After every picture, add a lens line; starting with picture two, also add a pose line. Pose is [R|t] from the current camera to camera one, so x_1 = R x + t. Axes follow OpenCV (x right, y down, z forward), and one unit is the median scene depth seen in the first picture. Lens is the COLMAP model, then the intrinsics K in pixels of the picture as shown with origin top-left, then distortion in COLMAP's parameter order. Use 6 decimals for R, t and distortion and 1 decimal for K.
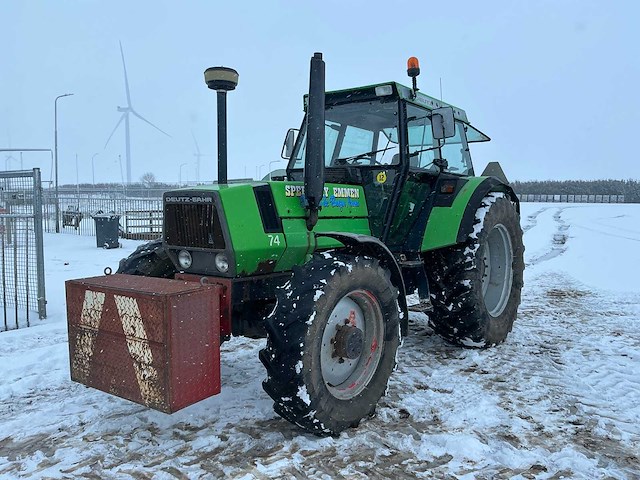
lens RADIAL K [[530.5, 0, 315.6], [0, 530.5, 244.0], [0, 0, 1]] dist [0.088398, -0.186523]
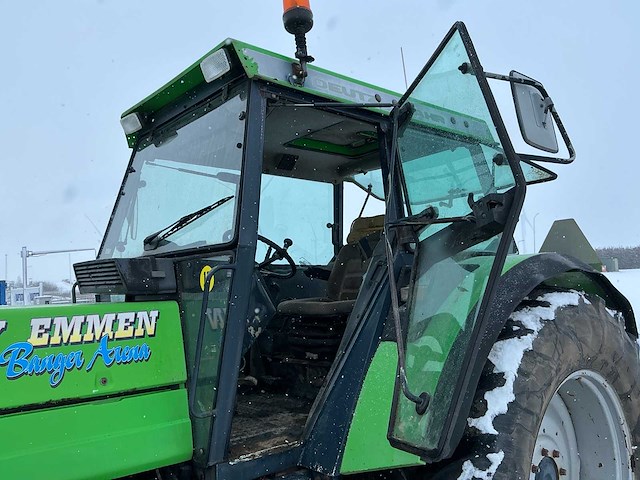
lens RADIAL K [[555.9, 0, 331.9], [0, 555.9, 230.0], [0, 0, 1]] dist [0.147121, -0.323317]
pose [[0.977092, -0.081958, -0.196401, 0.361405], [0.045815, 0.982238, -0.181959, -0.101013], [0.207826, 0.168793, 0.963492, 0.775814]]
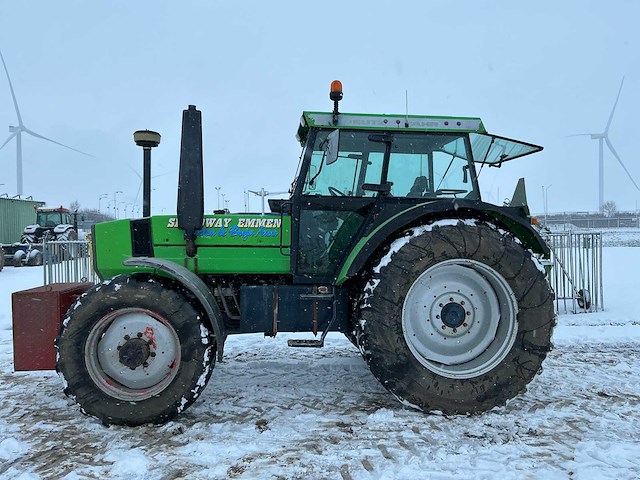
lens RADIAL K [[531.5, 0, 320.0], [0, 531.5, 240.0], [0, 0, 1]] dist [0.140956, -0.281637]
pose [[0.669907, 0.003245, -0.742438, 1.120319], [-0.053080, 0.997641, -0.043534, -0.027414], [0.740545, 0.068573, 0.668499, 0.456612]]
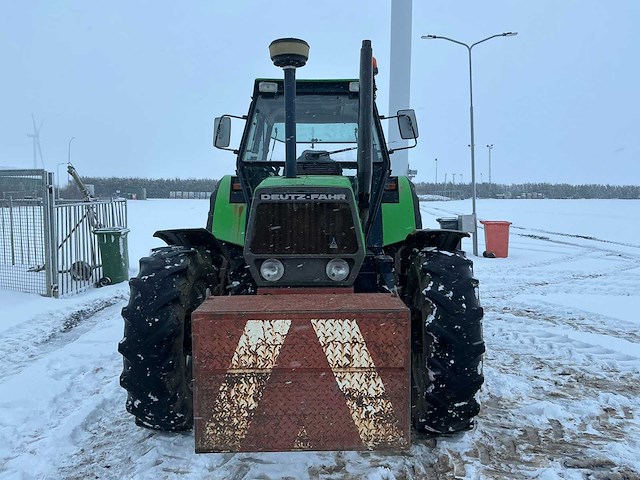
lens RADIAL K [[531.5, 0, 320.0], [0, 531.5, 240.0], [0, 0, 1]] dist [0.140956, -0.281637]
pose [[0.801917, -0.050860, 0.595267, -0.676403], [0.050567, 0.998573, 0.017198, -0.027777], [-0.595292, 0.016309, 0.803344, 0.301228]]
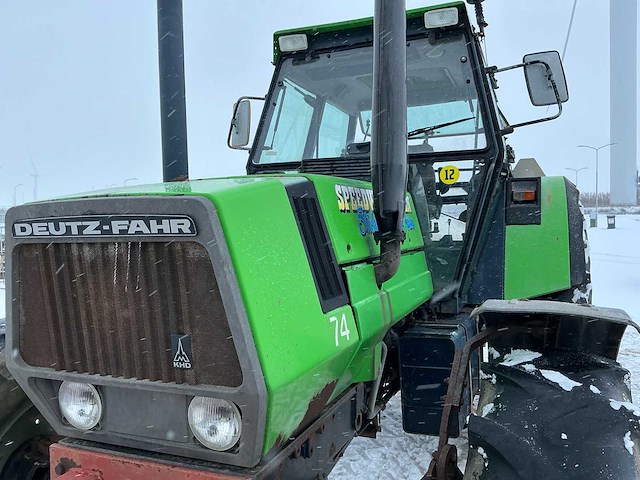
lens RADIAL K [[531.5, 0, 320.0], [0, 531.5, 240.0], [0, 0, 1]] dist [0.140956, -0.281637]
pose [[0.964512, -0.038933, 0.261154, -0.184966], [0.049789, 0.998144, -0.035080, -0.055826], [-0.259303, 0.046837, 0.964660, 0.628543]]
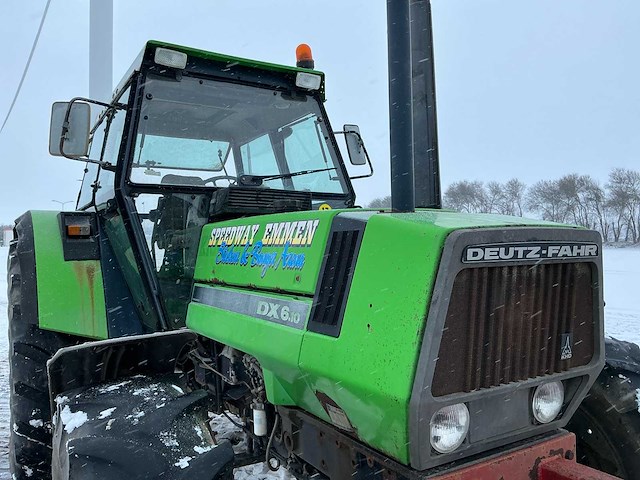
lens RADIAL K [[531.5, 0, 320.0], [0, 531.5, 240.0], [0, 0, 1]] dist [0.140956, -0.281637]
pose [[0.371171, -0.008516, 0.928526, -0.605179], [0.088797, 0.995701, -0.026363, -0.090109], [-0.924309, 0.092235, 0.370331, 0.944730]]
